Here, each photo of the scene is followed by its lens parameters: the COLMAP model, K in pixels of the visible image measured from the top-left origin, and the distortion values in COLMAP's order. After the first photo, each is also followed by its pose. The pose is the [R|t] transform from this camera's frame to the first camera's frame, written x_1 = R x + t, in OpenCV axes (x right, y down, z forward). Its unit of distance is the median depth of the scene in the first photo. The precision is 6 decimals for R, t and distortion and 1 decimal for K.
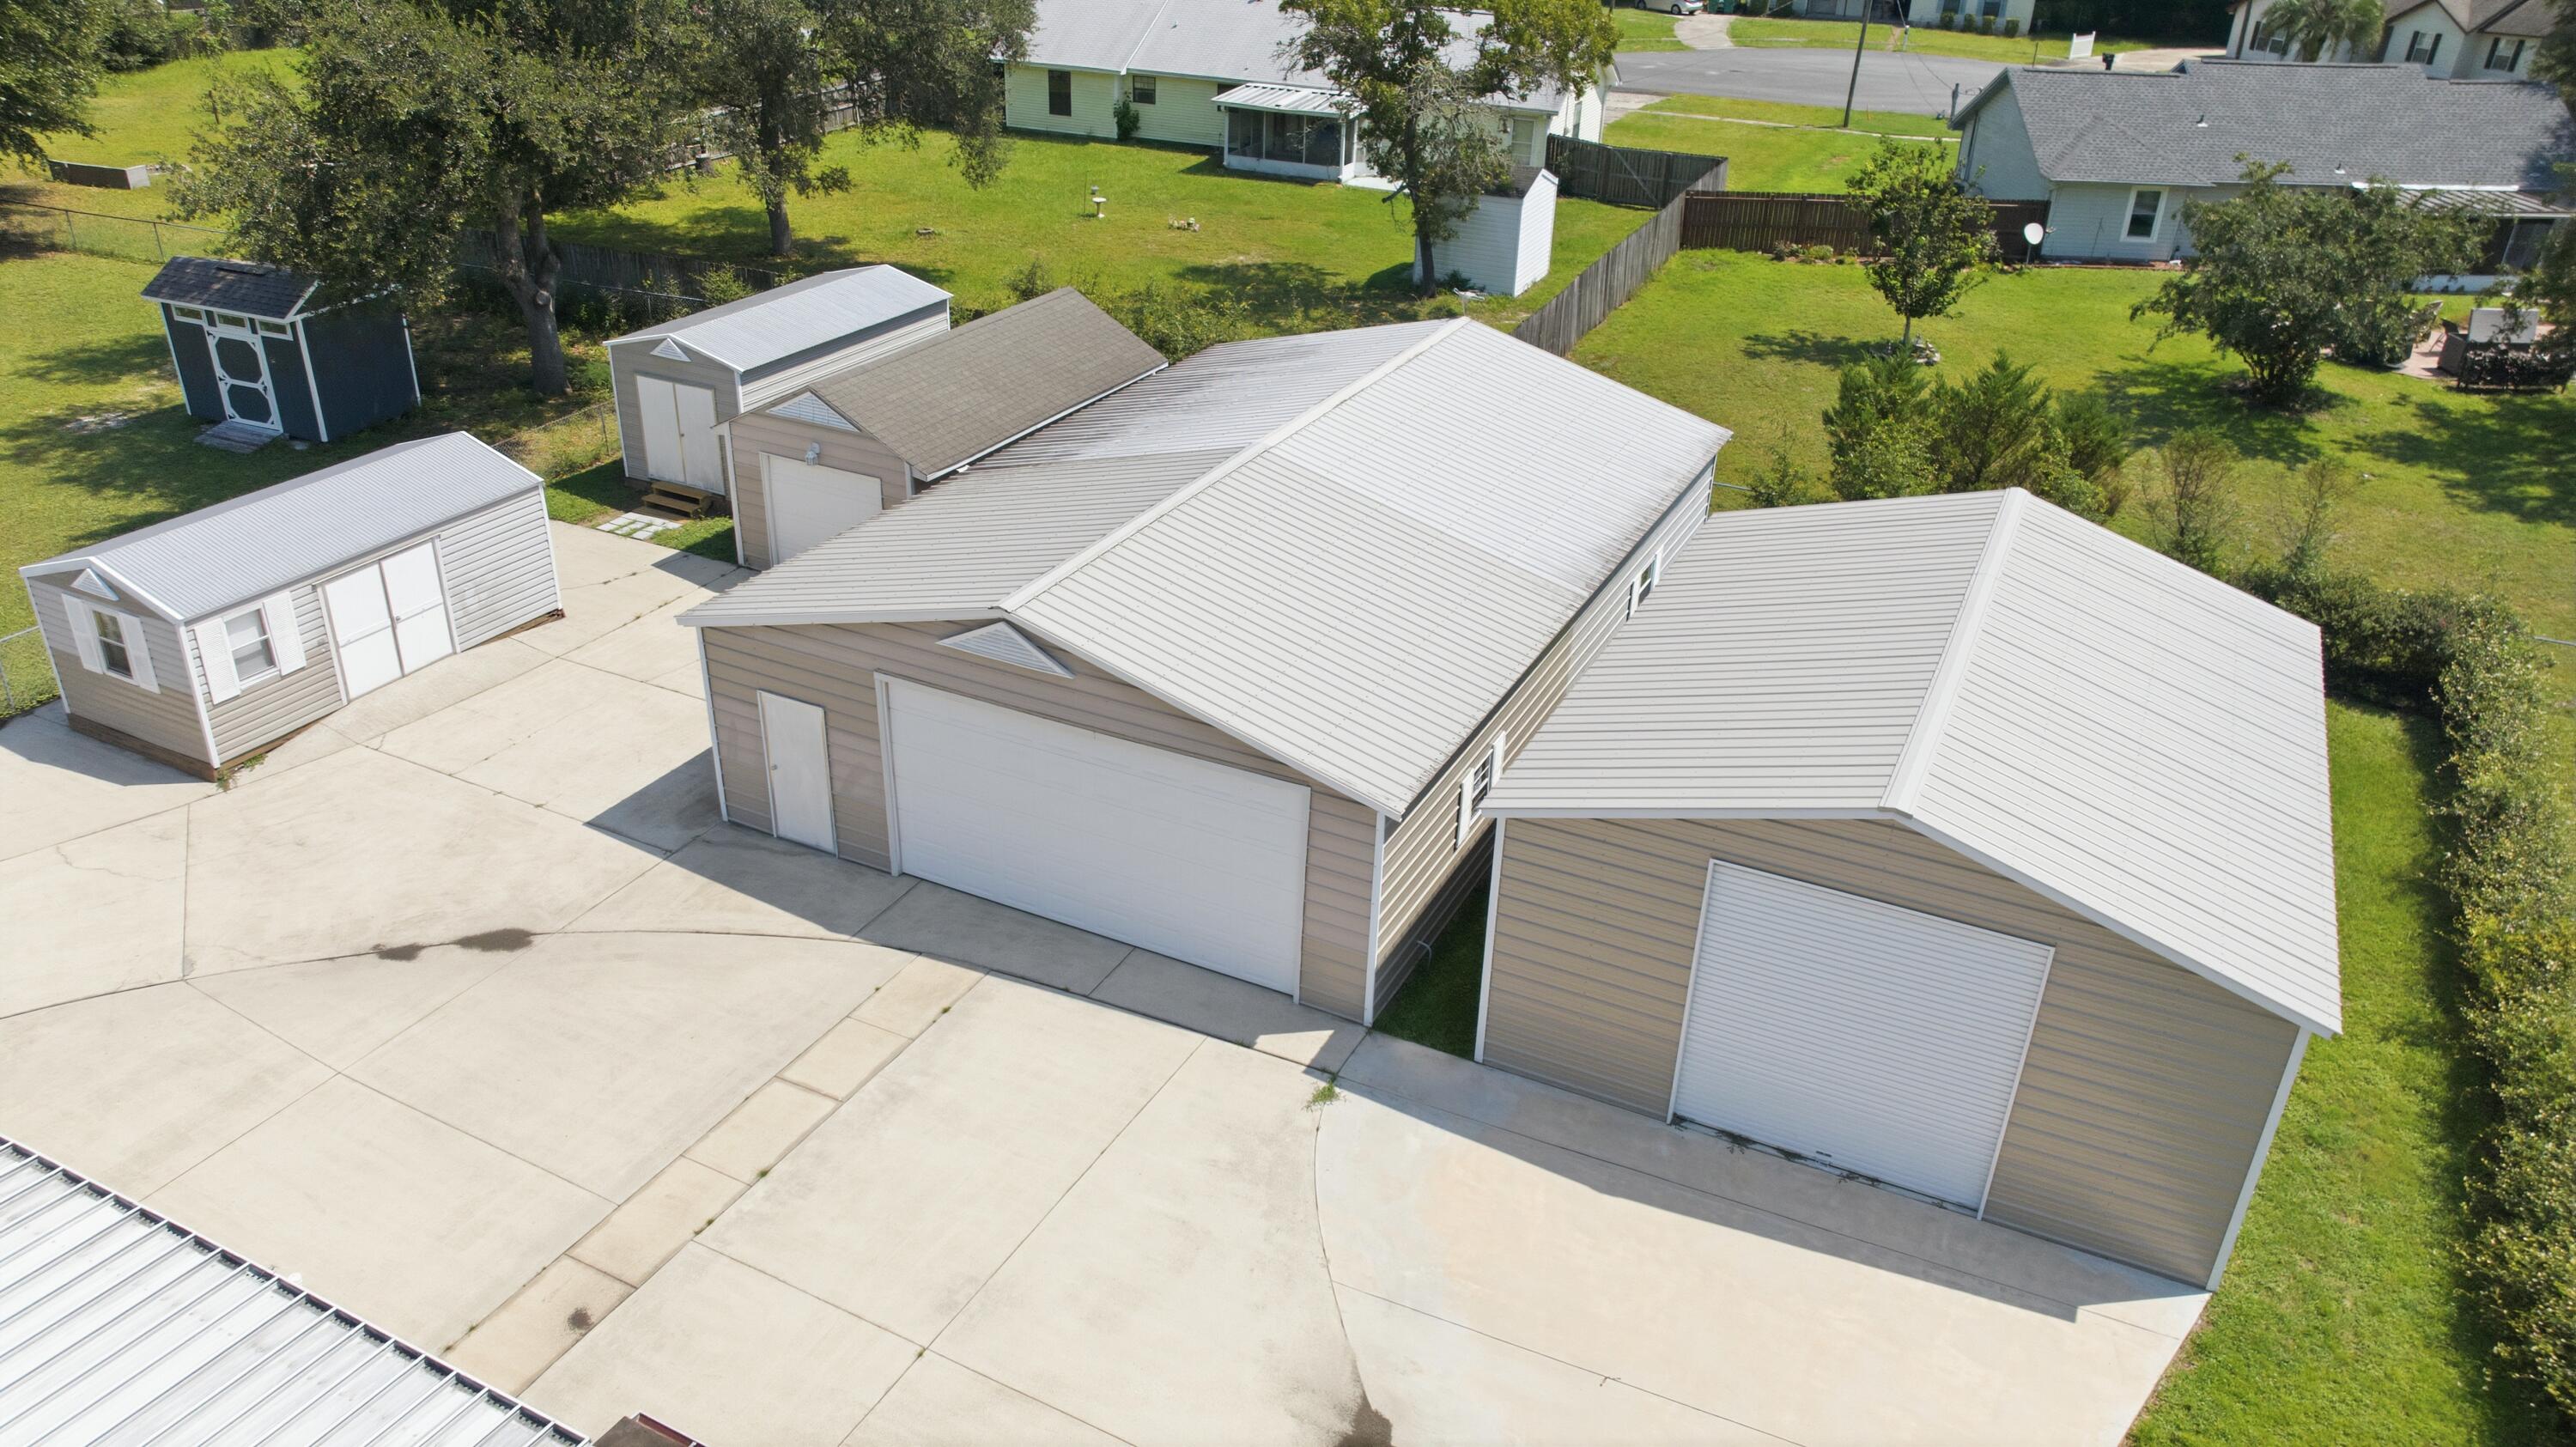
lens RADIAL K [[1817.3, 0, 1286.9], [0, 1817.3, 713.7], [0, 0, 1]] dist [-0.022625, 0.006290]
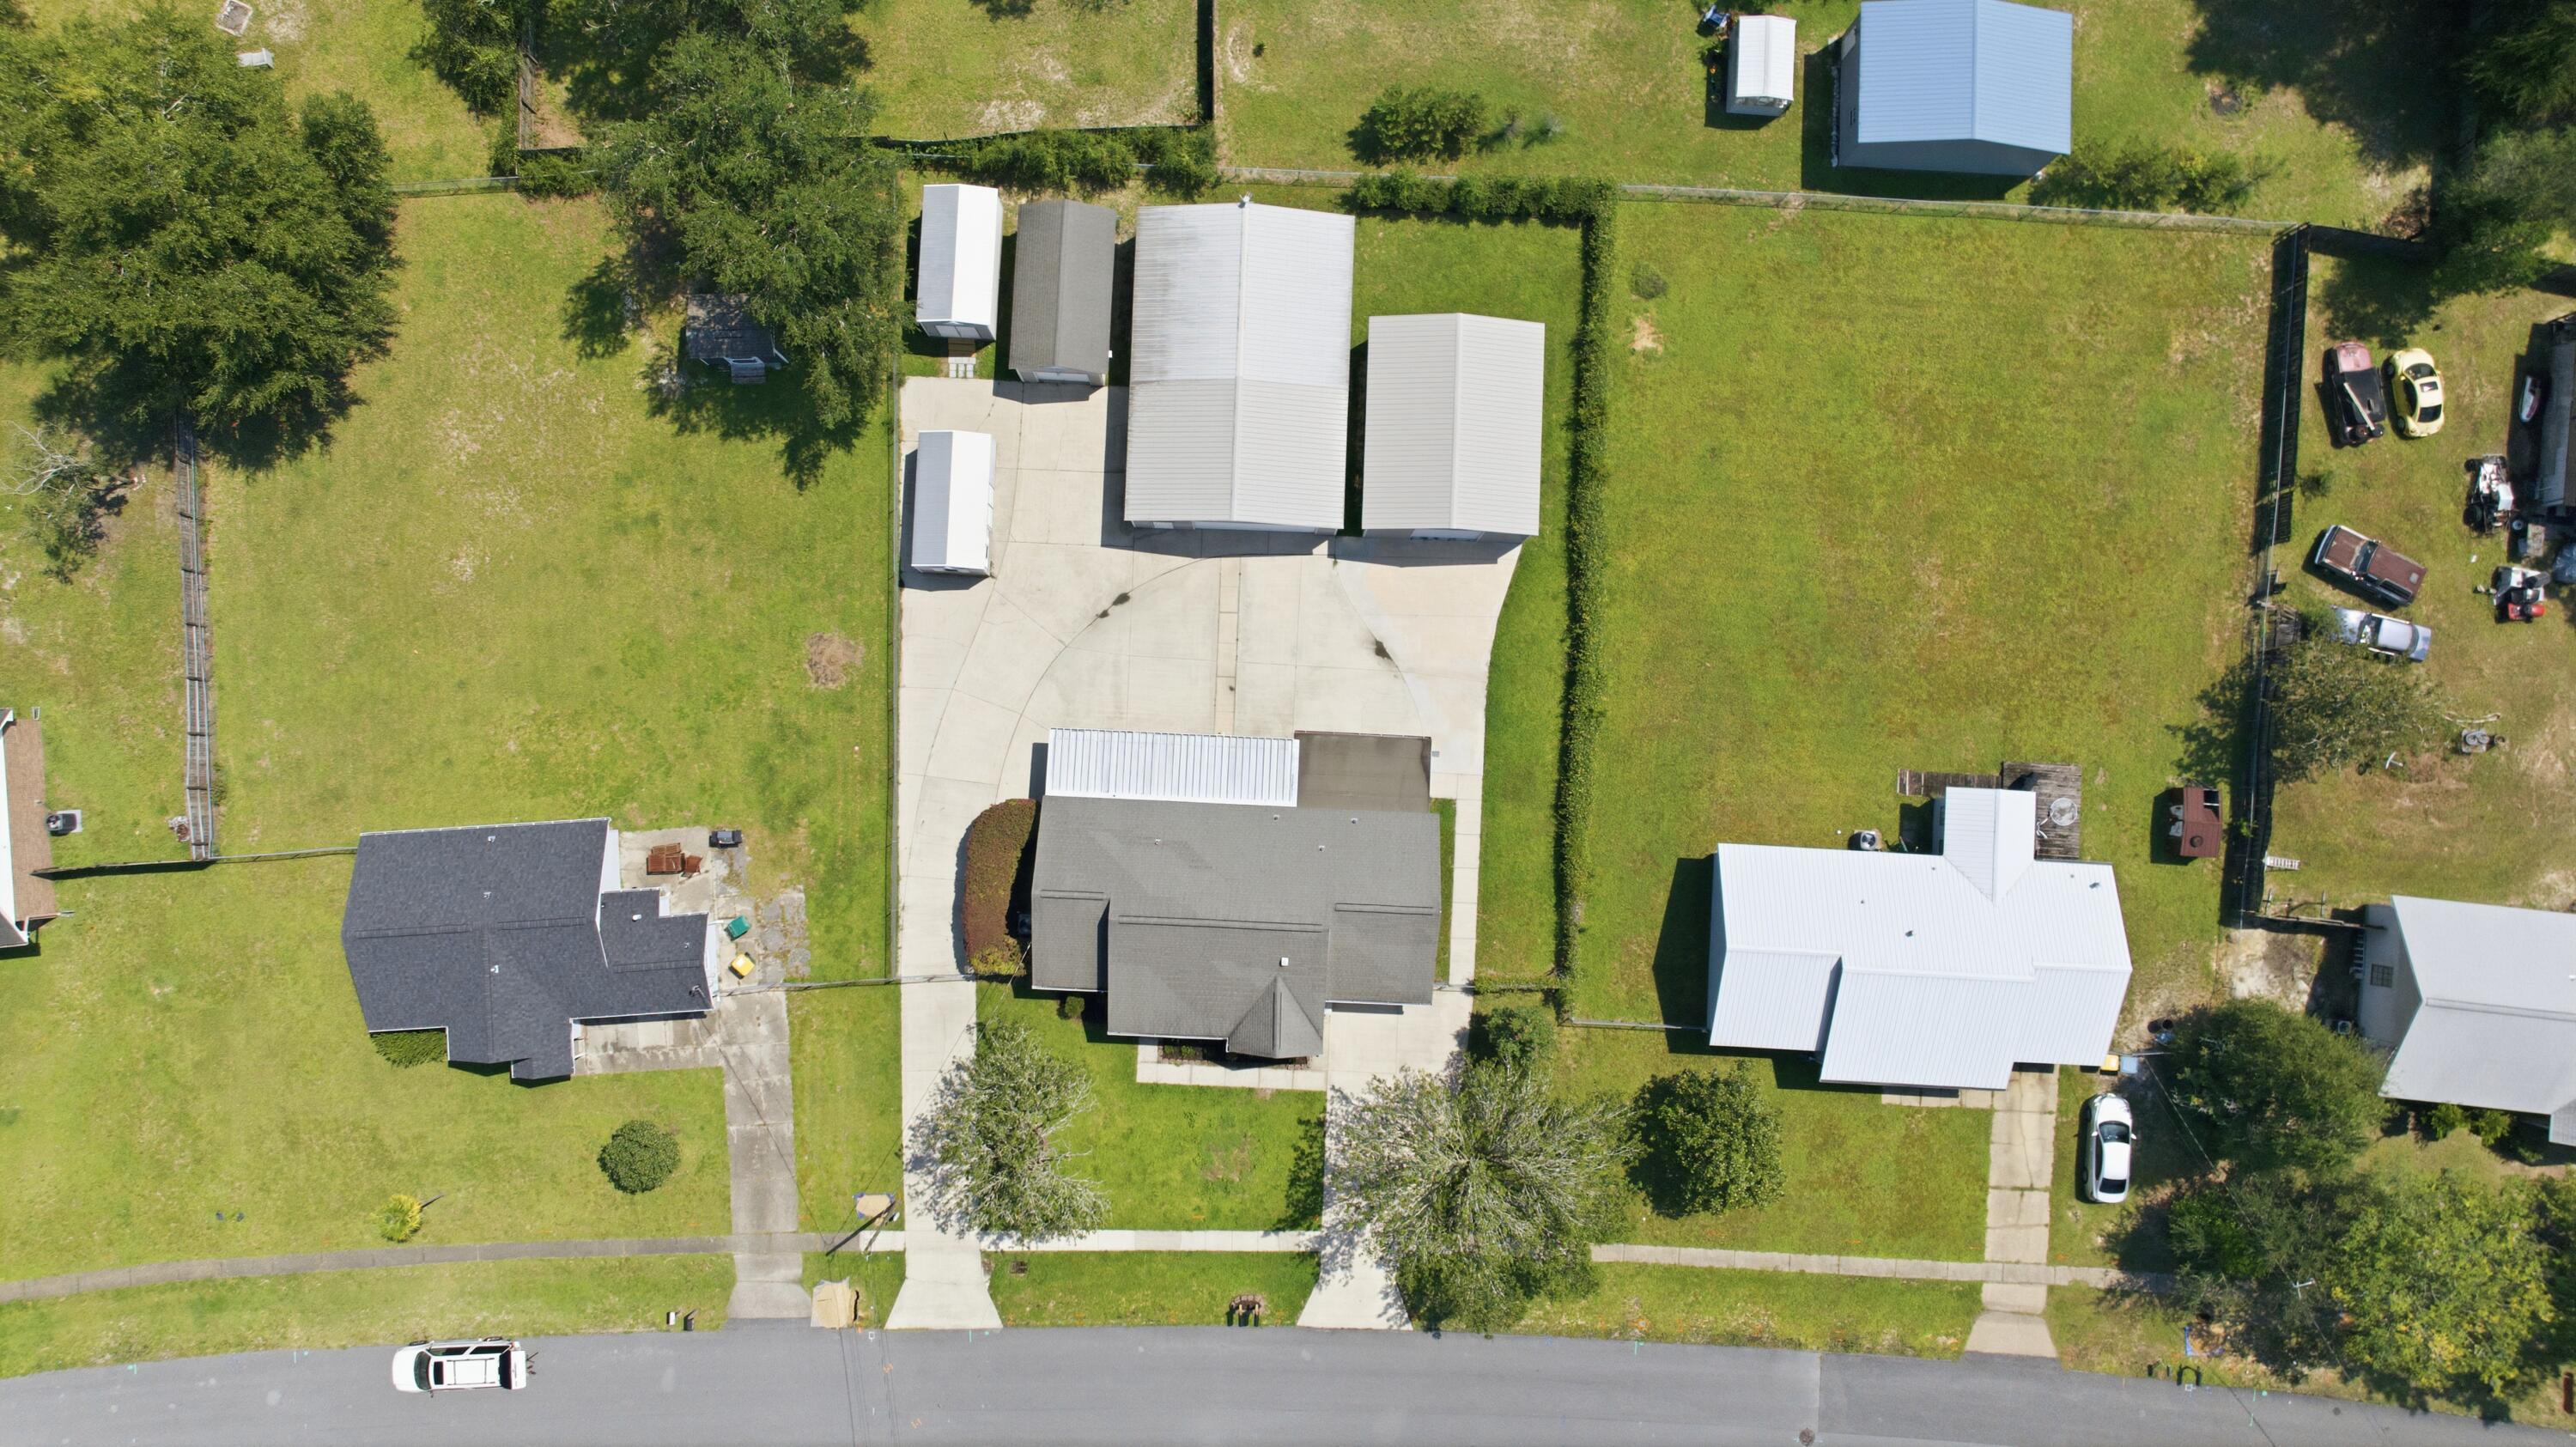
lens RADIAL K [[1817.3, 0, 1286.9], [0, 1817.3, 713.7], [0, 0, 1]] dist [-0.022625, 0.006290]
pose [[0.913386, -0.407057, 0.005559, -0.188999], [0.195601, 0.450800, 0.870930, -2.543370], [-0.357024, -0.794408, 0.491376, -1.025485]]
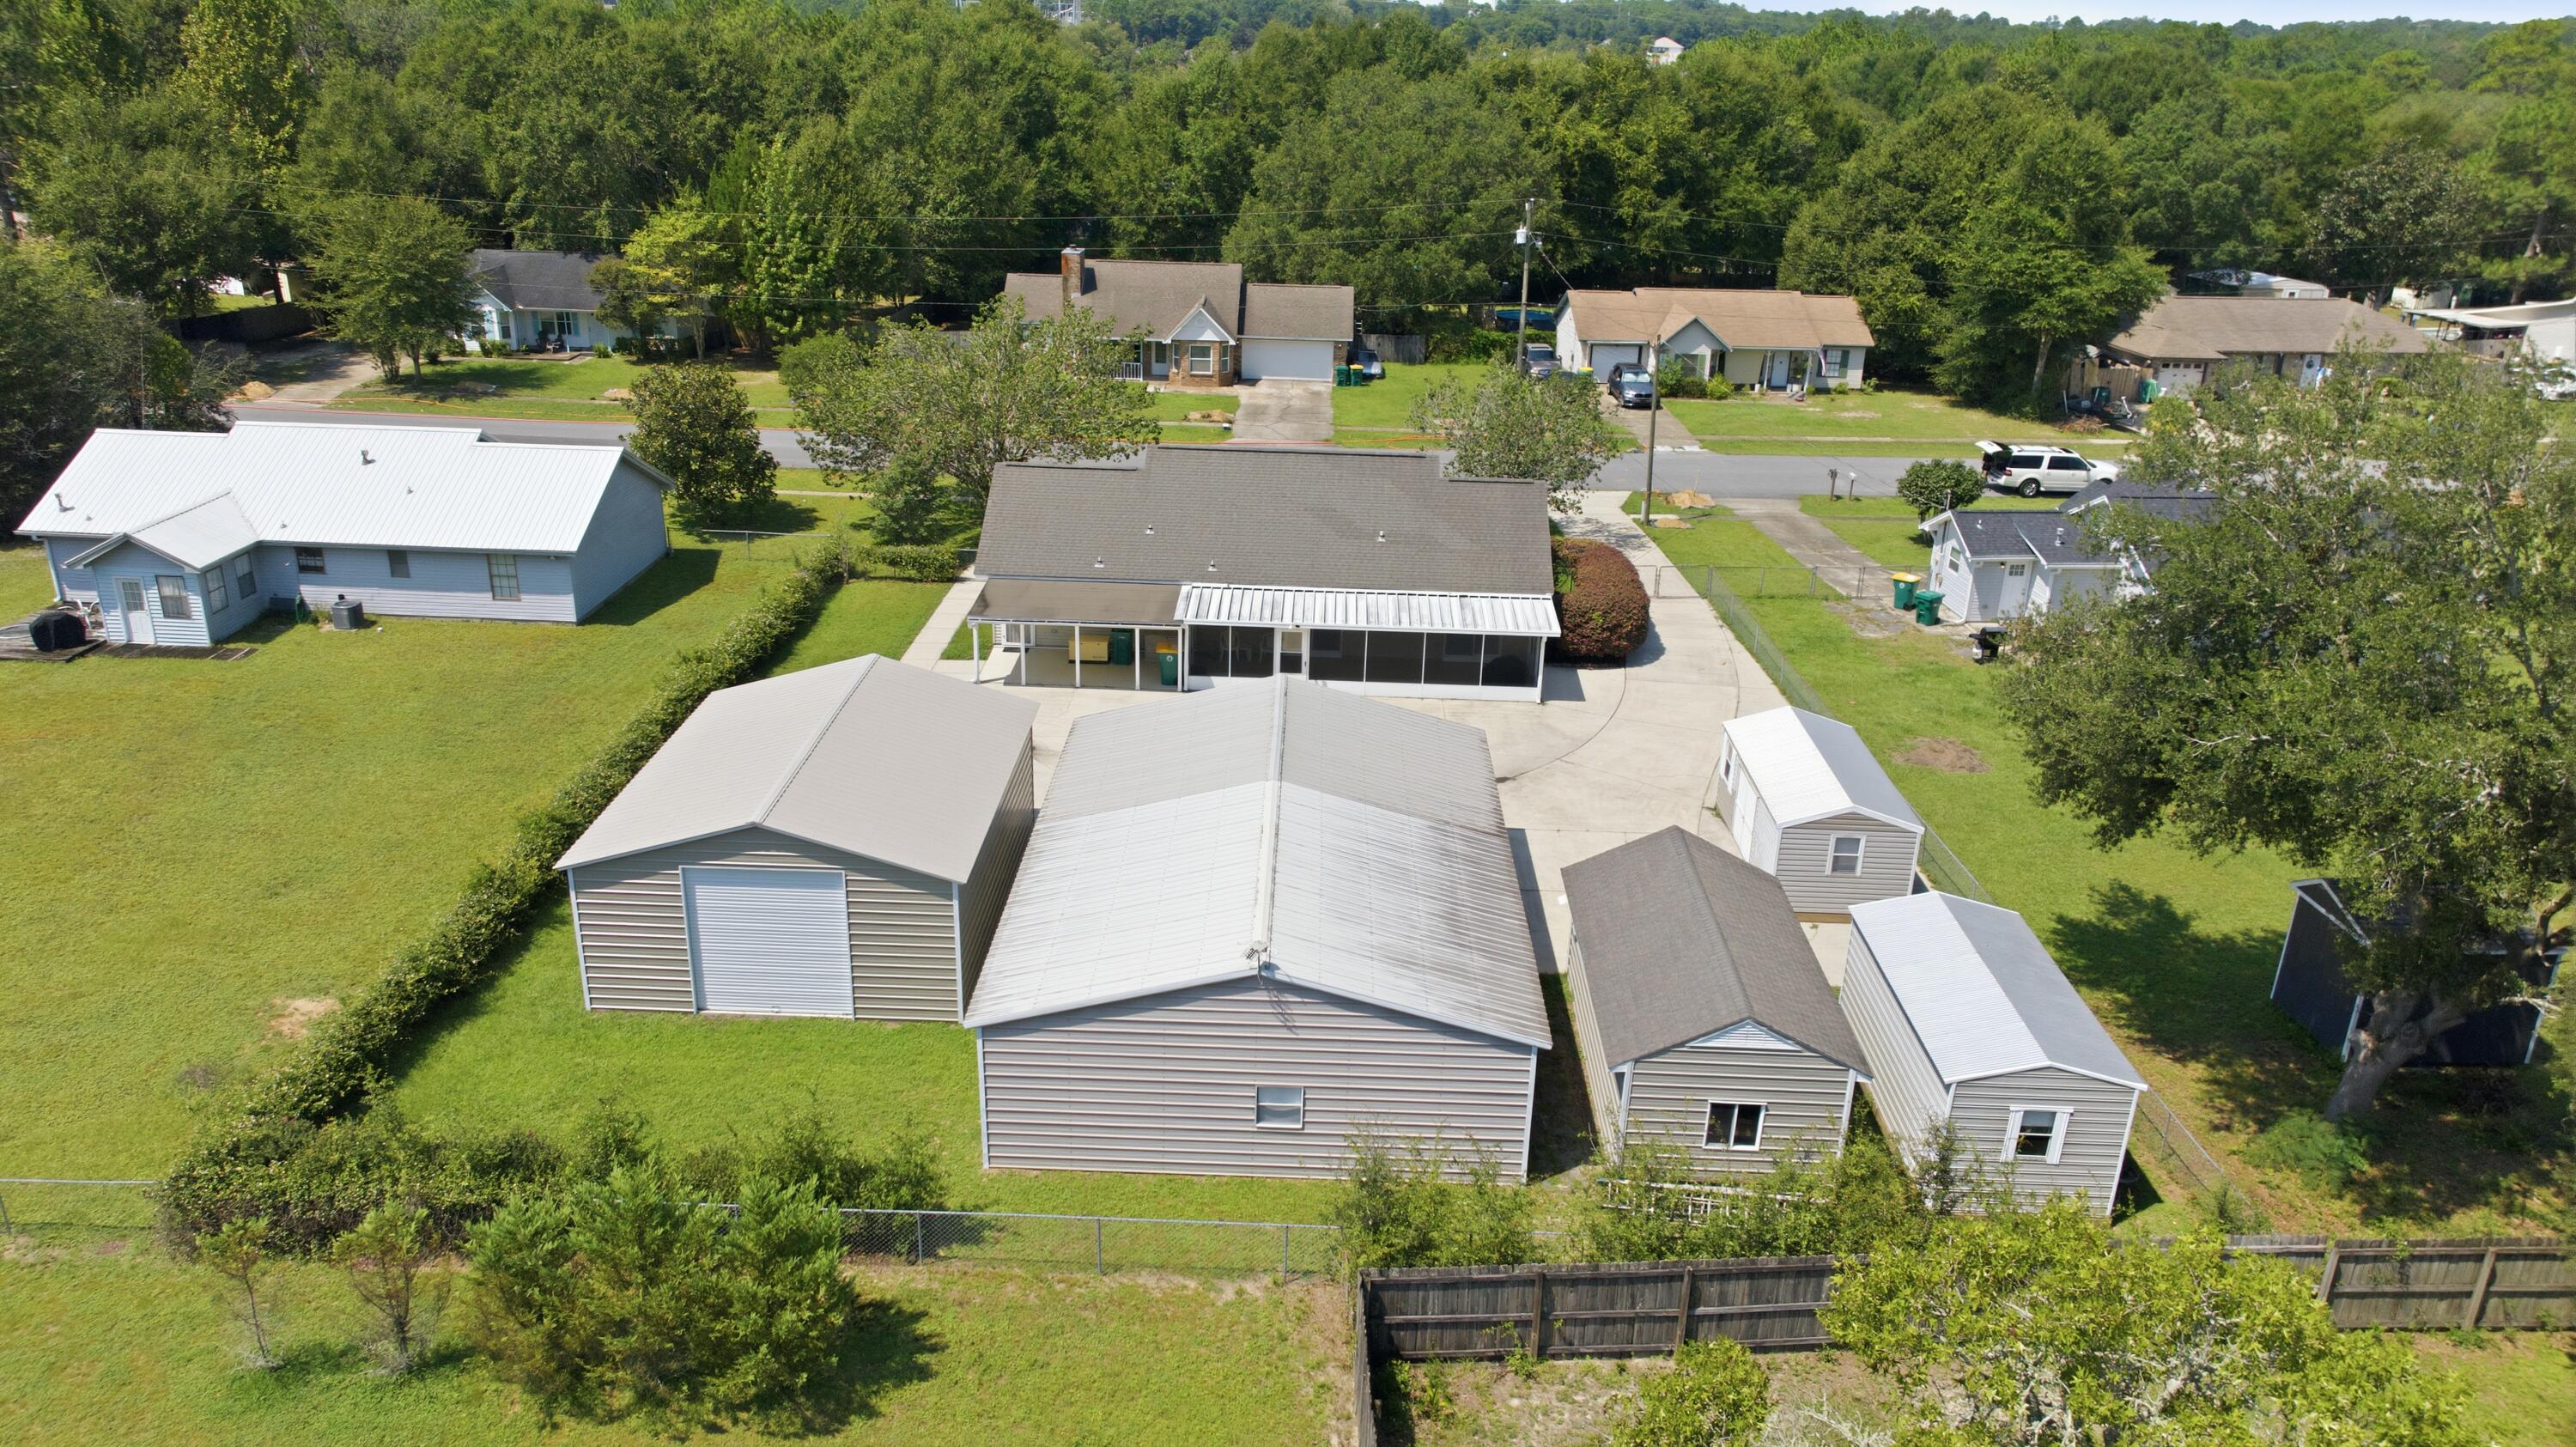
lens RADIAL K [[1817.3, 0, 1286.9], [0, 1817.3, 713.7], [0, 0, 1]] dist [-0.022625, 0.006290]
pose [[-0.905373, 0.100680, -0.412508, 0.555504], [-0.241883, 0.676163, 0.695914, -1.167561], [0.348987, 0.729841, -0.587827, 1.763622]]
